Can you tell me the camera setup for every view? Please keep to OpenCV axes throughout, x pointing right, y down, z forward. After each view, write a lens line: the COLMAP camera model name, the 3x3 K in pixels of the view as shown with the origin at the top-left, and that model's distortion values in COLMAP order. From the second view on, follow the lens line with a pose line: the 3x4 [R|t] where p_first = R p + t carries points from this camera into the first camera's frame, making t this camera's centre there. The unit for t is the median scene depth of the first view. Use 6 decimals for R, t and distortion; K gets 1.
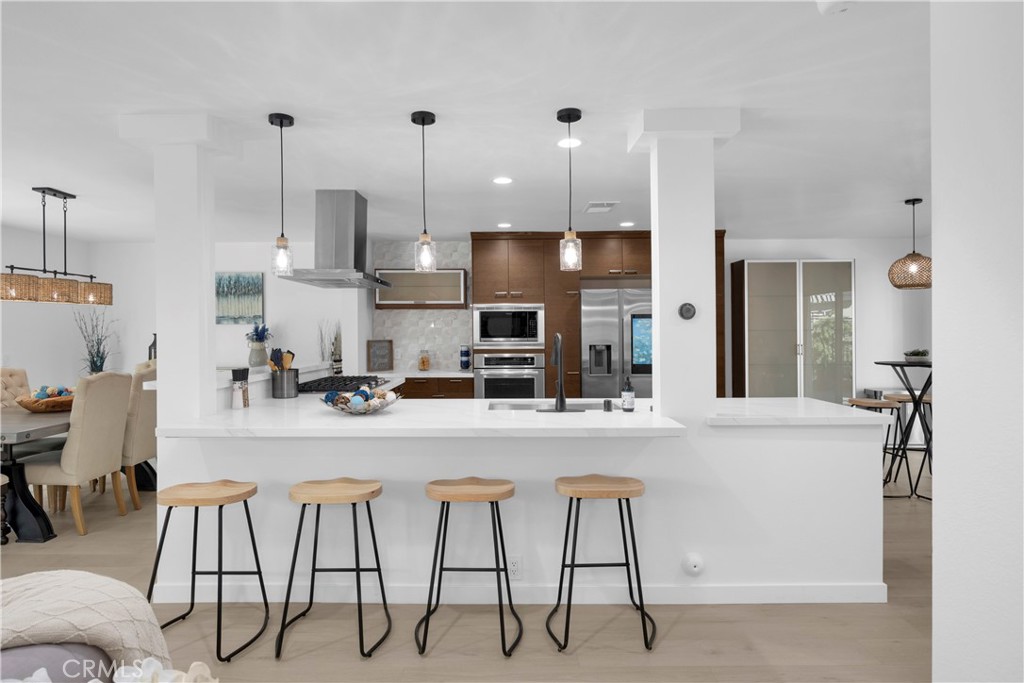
lens RADIAL K [[576.2, 0, 494.1], [0, 576.2, 333.9], [0, 0, 1]] dist [0.000555, 0.002088]
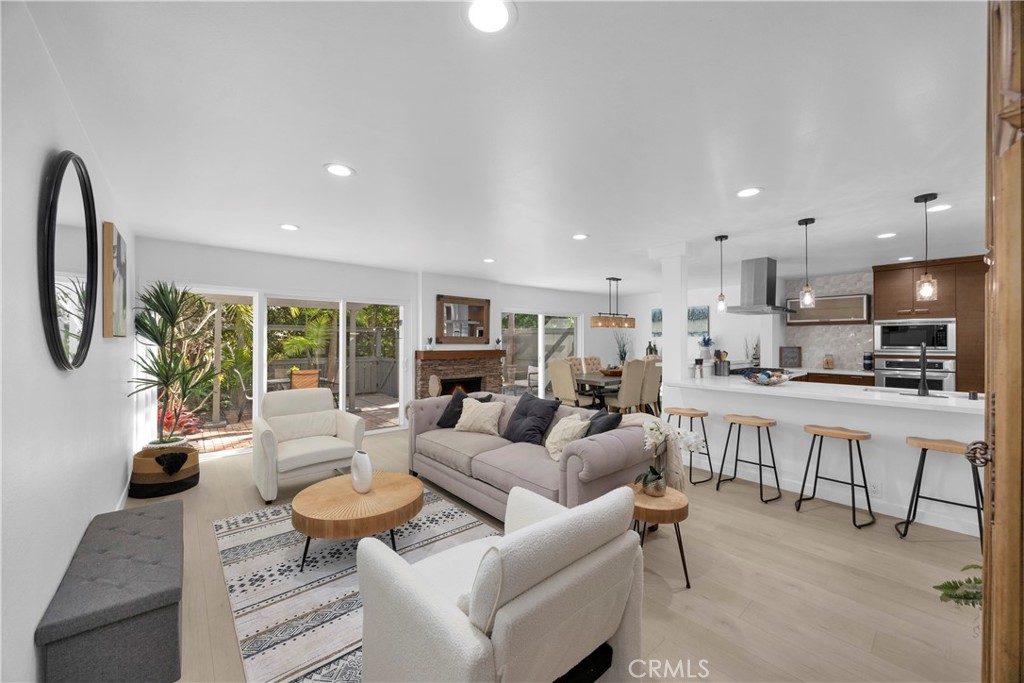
lens RADIAL K [[385.2, 0, 512.4], [0, 385.2, 344.3], [0, 0, 1]] dist [-0.001648, 0.000116]
pose [[0.662657, 0.010297, -0.748852, 0.079069], [-0.005966, 0.999946, 0.008471, 0.000413], [0.748899, -0.001146, 0.662683, -0.219721]]
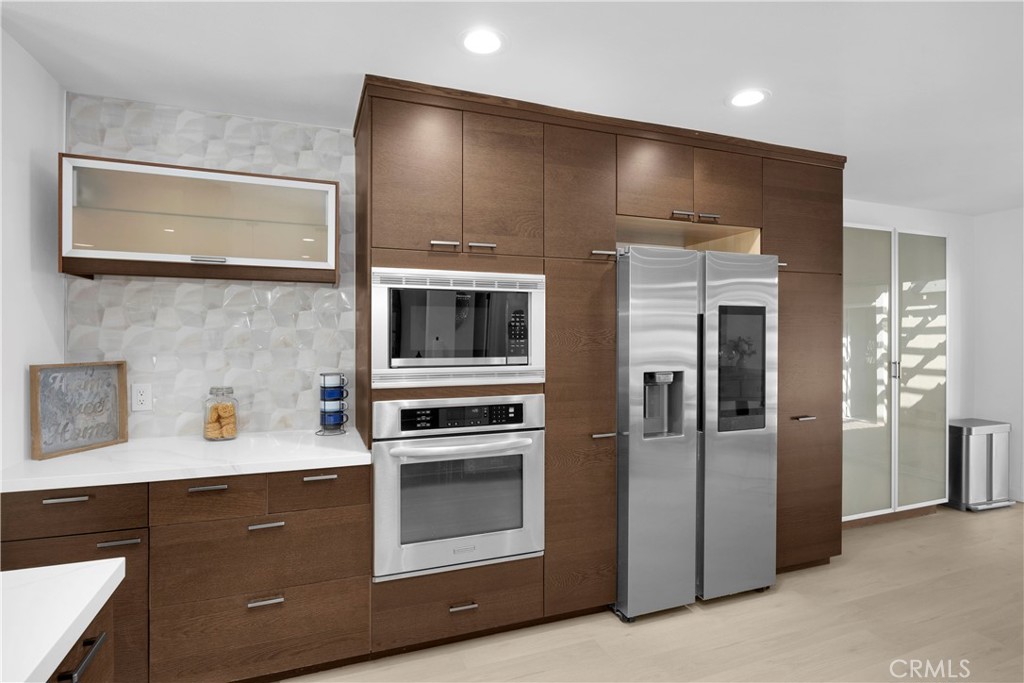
lens RADIAL K [[535.6, 0, 510.6], [0, 535.6, 334.9], [0, 0, 1]] dist [-0.011779, 0.001163]
pose [[0.926742, 0.006004, 0.375650, -0.087736], [-0.004879, 0.999980, -0.003948, -0.007528], [-0.375666, 0.001826, 0.926753, 0.683931]]
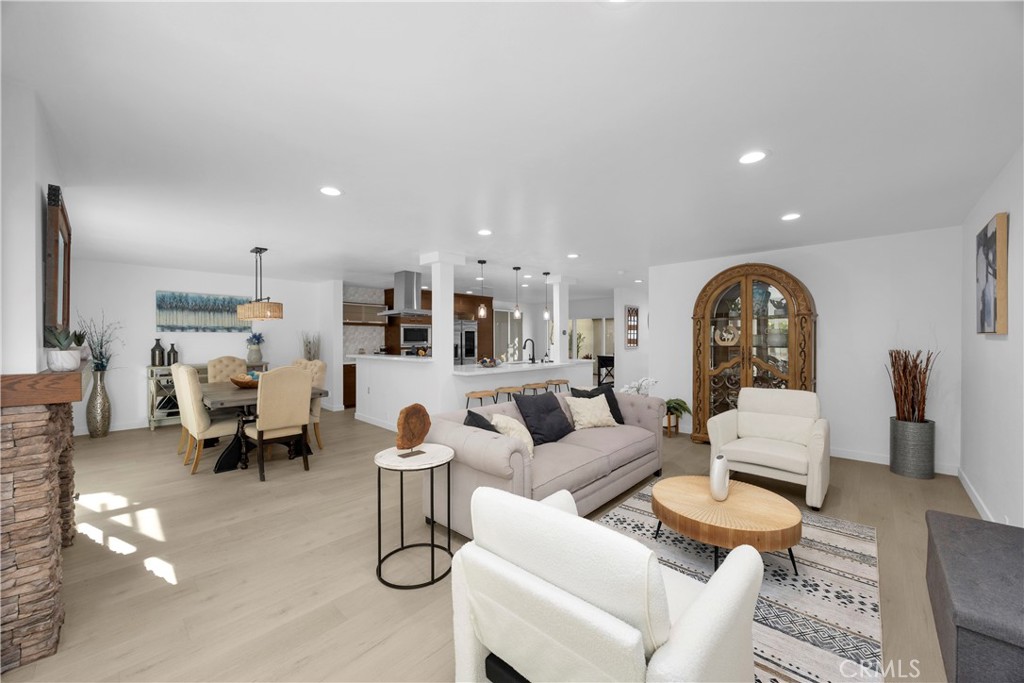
lens RADIAL K [[385.2, 0, 511.9], [0, 385.2, 341.5], [0, 0, 1]] dist [-0.001648, 0.000116]
pose [[0.674732, -0.002371, 0.738059, -0.792316], [0.001423, 0.999997, 0.001911, 0.005210], [-0.738062, -0.000240, 0.674733, -0.171811]]
